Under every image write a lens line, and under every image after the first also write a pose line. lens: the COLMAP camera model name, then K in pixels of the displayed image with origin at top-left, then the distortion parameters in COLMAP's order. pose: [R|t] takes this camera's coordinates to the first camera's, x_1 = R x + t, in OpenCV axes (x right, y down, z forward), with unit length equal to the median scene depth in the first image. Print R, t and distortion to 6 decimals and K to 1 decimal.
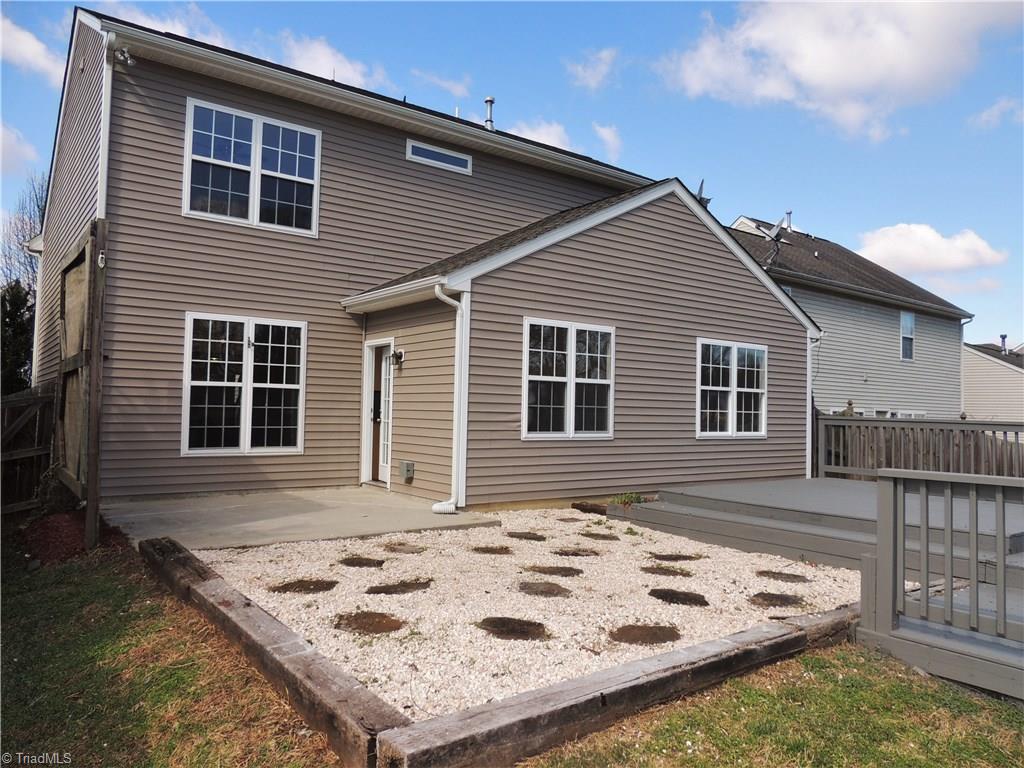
lens RADIAL K [[743.6, 0, 513.1], [0, 743.6, 382.3], [0, 0, 1]] dist [-0.012529, 0.028749]
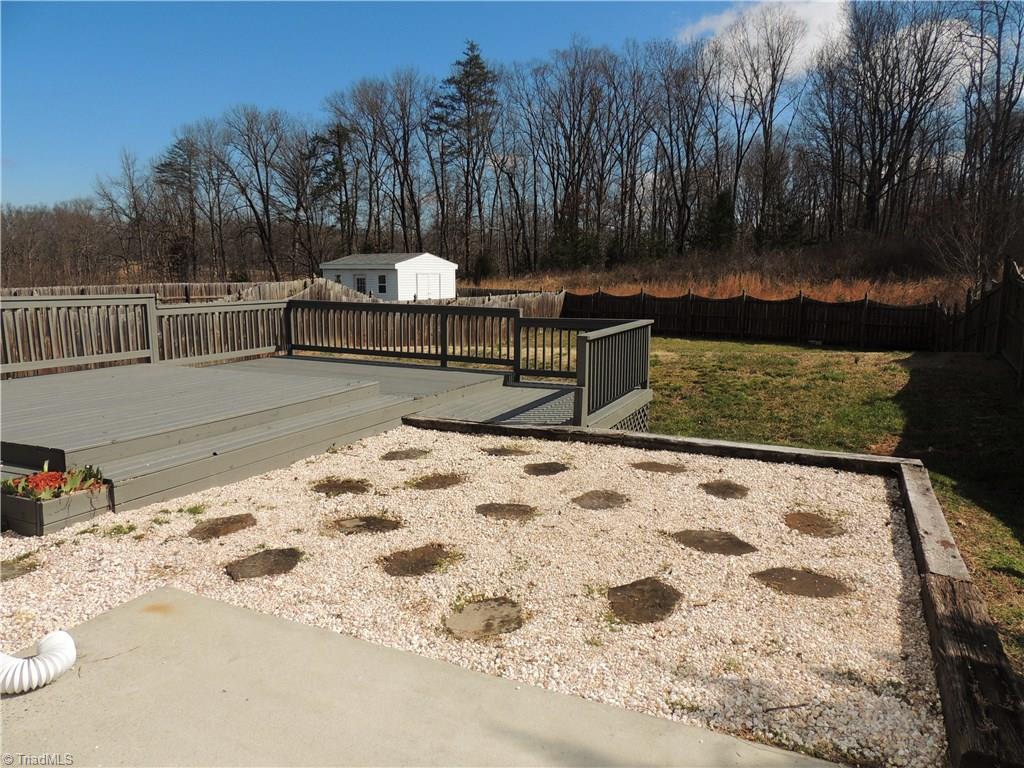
lens RADIAL K [[743.6, 0, 513.7], [0, 743.6, 386.2], [0, 0, 1]] dist [-0.012529, 0.028749]
pose [[-0.485331, -0.163598, 0.858889, -0.916945], [-0.052076, 0.986003, 0.158384, -0.034465], [-0.872778, 0.032141, -0.487058, 1.963650]]
